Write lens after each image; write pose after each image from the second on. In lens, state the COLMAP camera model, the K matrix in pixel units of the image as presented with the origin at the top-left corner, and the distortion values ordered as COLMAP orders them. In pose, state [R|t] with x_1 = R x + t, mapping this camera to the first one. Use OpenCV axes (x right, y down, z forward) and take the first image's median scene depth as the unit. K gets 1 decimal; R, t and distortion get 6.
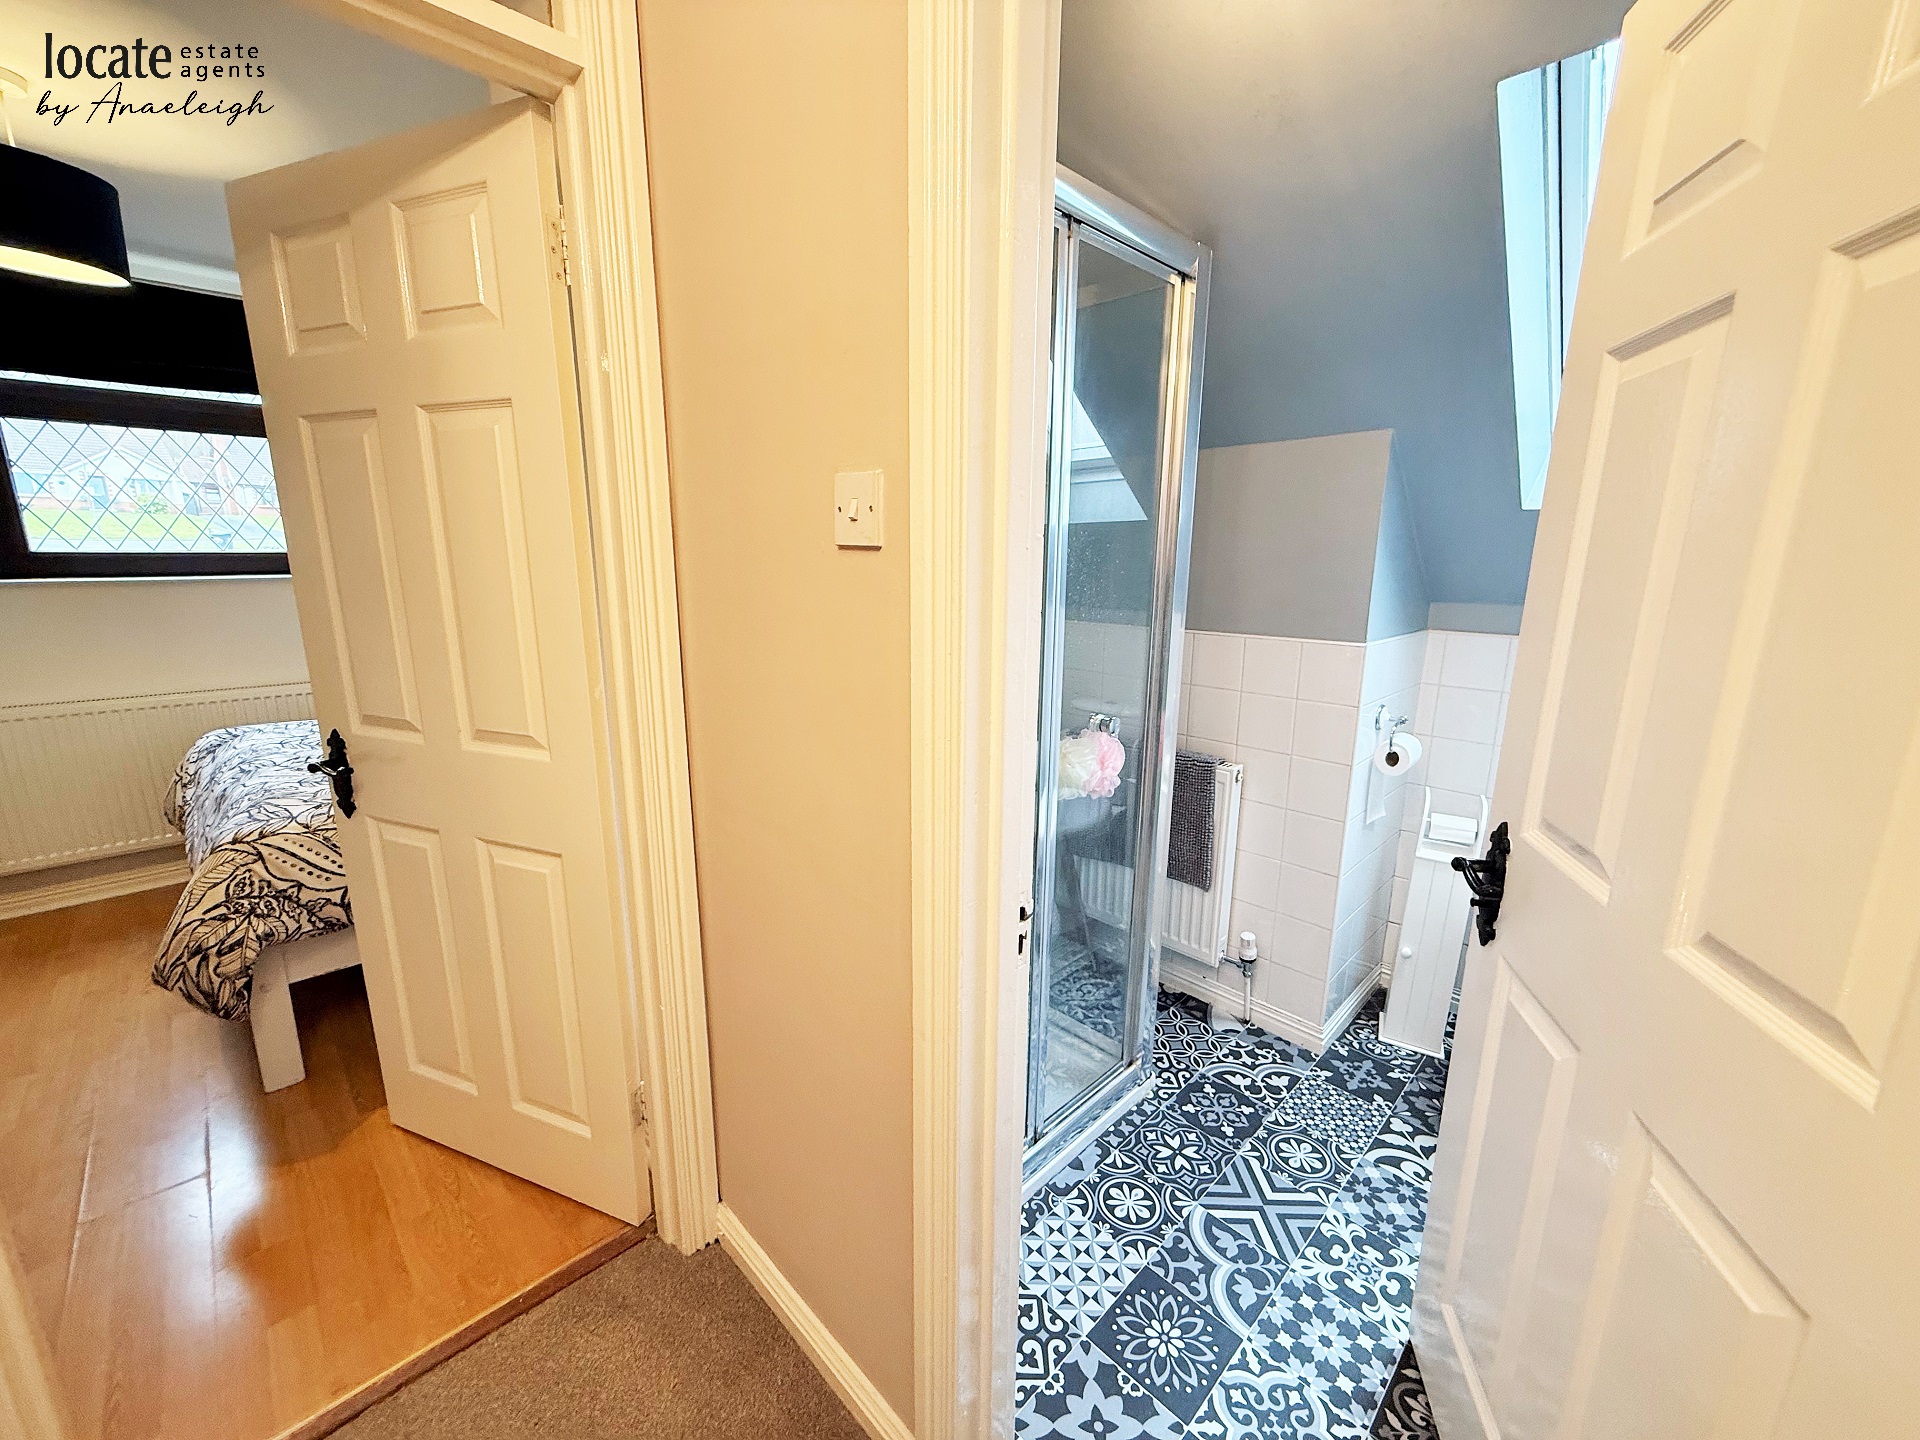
lens RADIAL K [[763.5, 0, 955.0], [0, 763.5, 726.2], [0, 0, 1]] dist [0.001310, -0.000428]
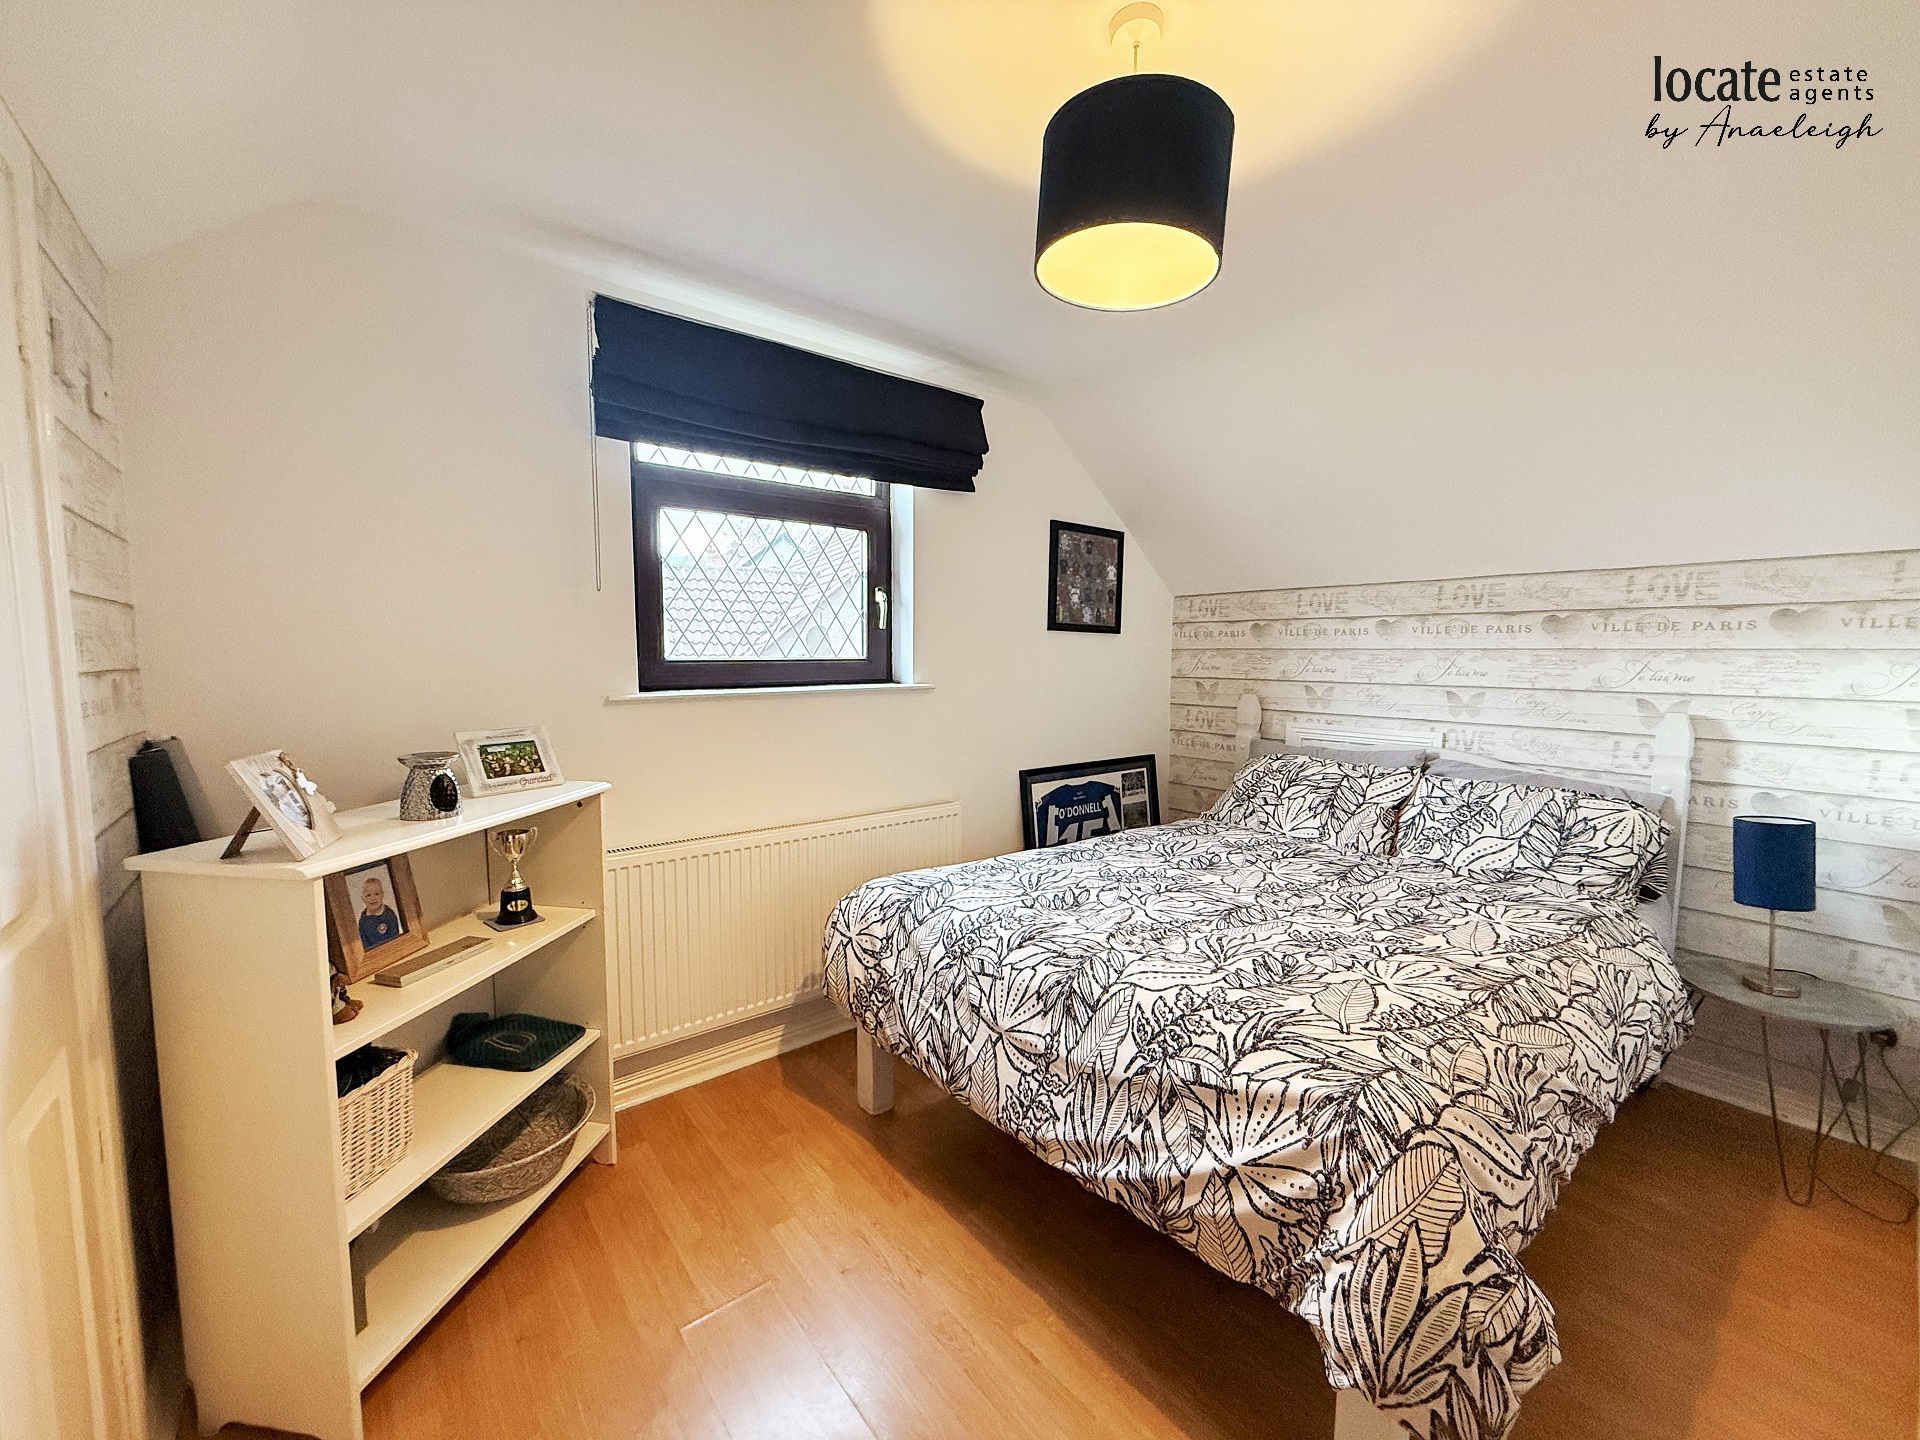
lens RADIAL K [[763.5, 0, 954.4], [0, 763.5, 730.4], [0, 0, 1]] dist [0.001310, -0.000428]
pose [[0.995073, 0.007352, -0.098876, -1.243635], [-0.019687, 0.992042, -0.124358, -0.078755], [0.097175, 0.125692, 0.987299, 0.319617]]
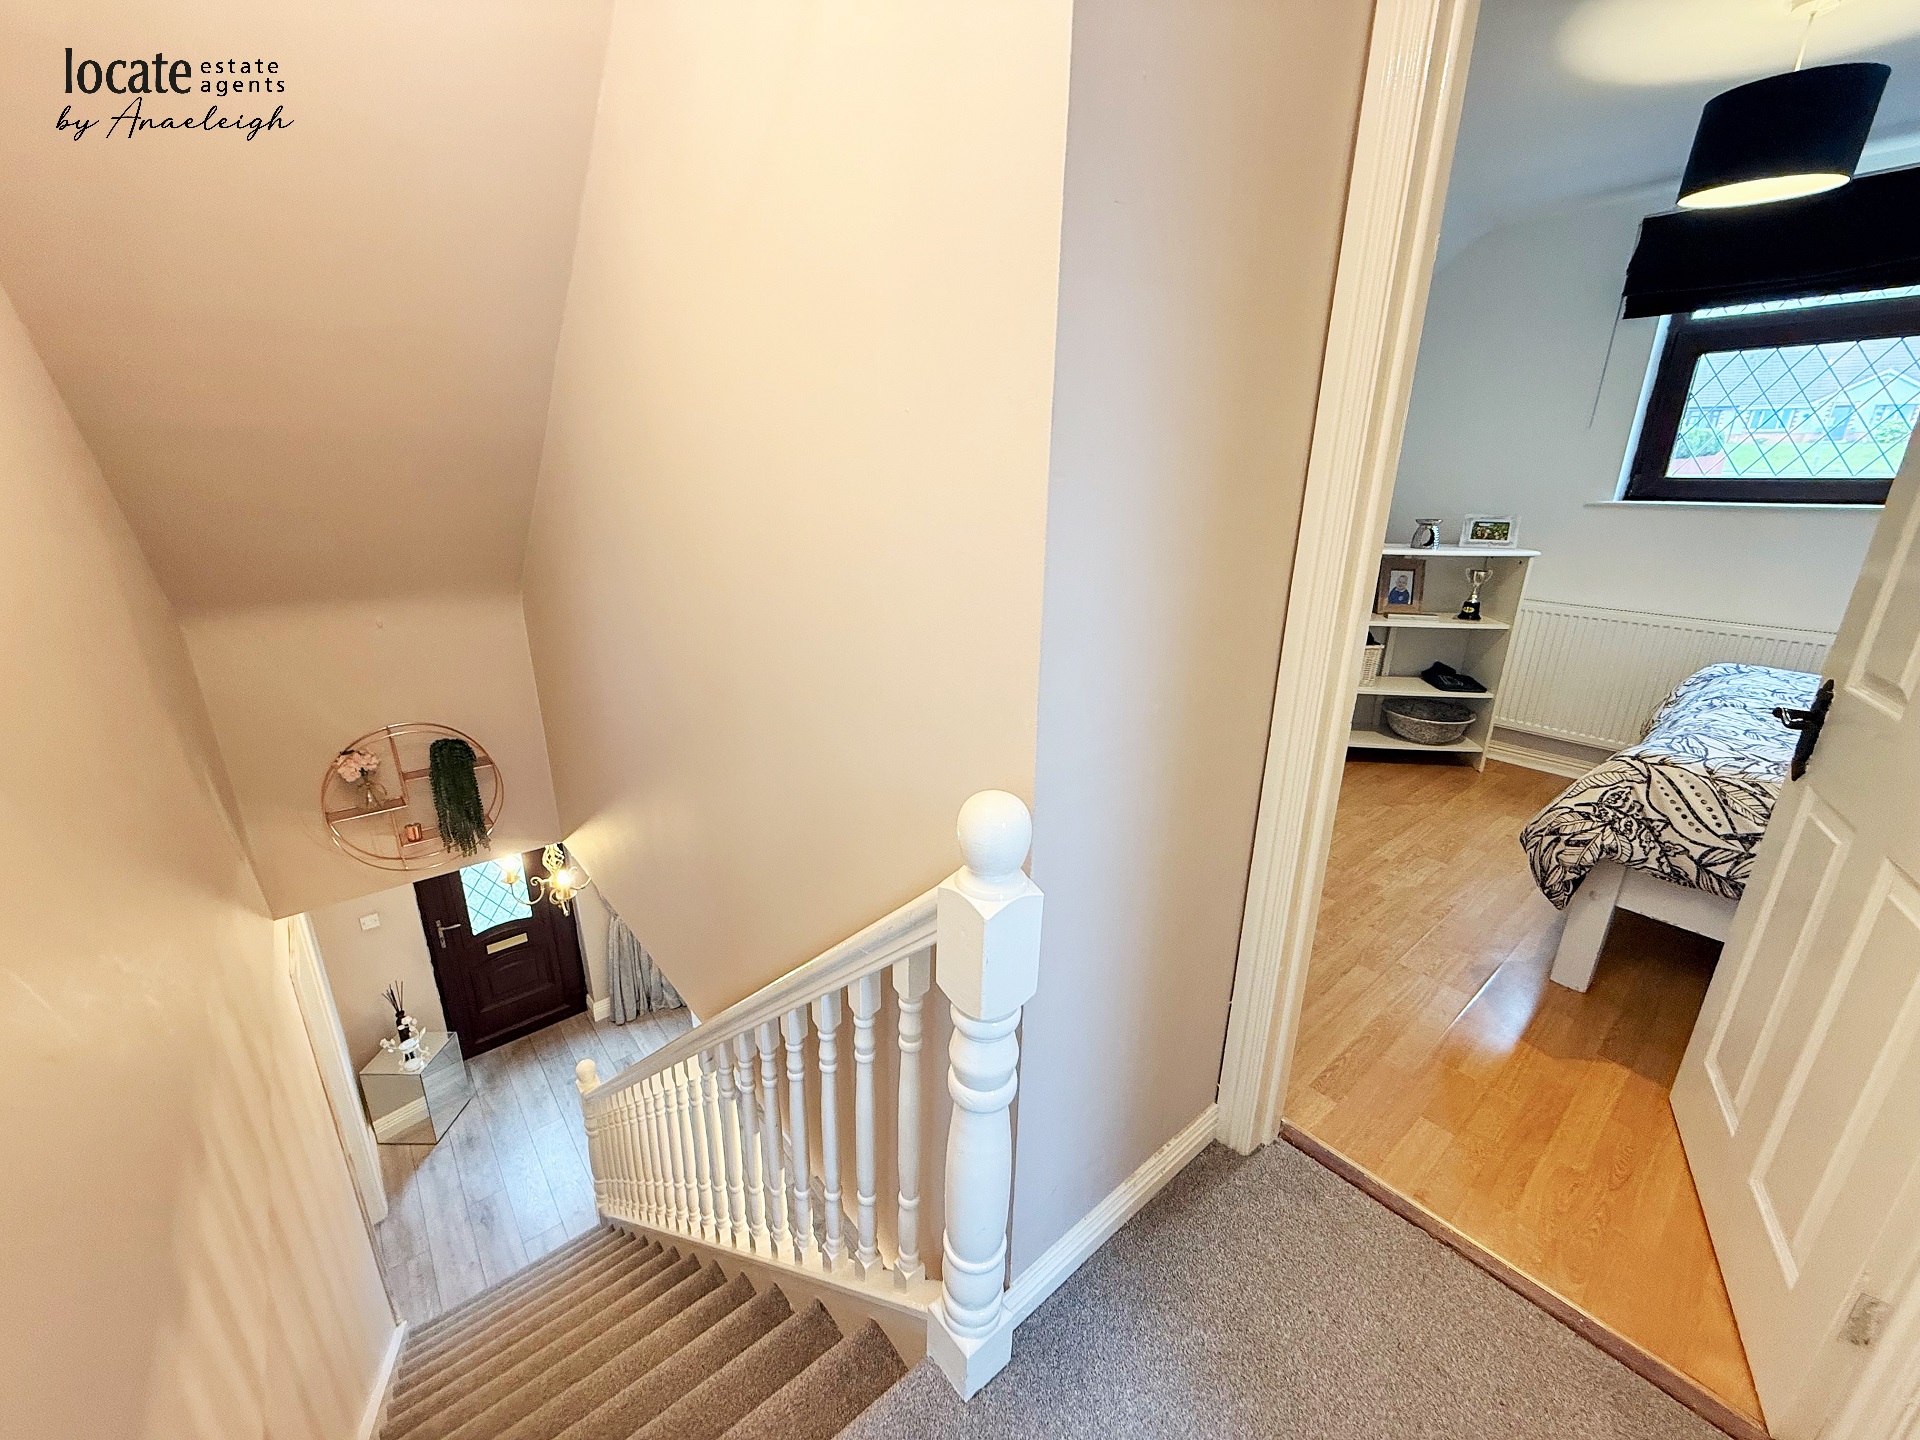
lens RADIAL K [[763.5, 0, 953.3], [0, 763.5, 720.7], [0, 0, 1]] dist [0.001310, -0.000428]
pose [[-0.071824, 0.301935, -0.950619, 0.094265], [-0.228734, 0.922694, 0.310348, -0.005303], [0.970836, 0.239729, 0.002791, 0.084779]]
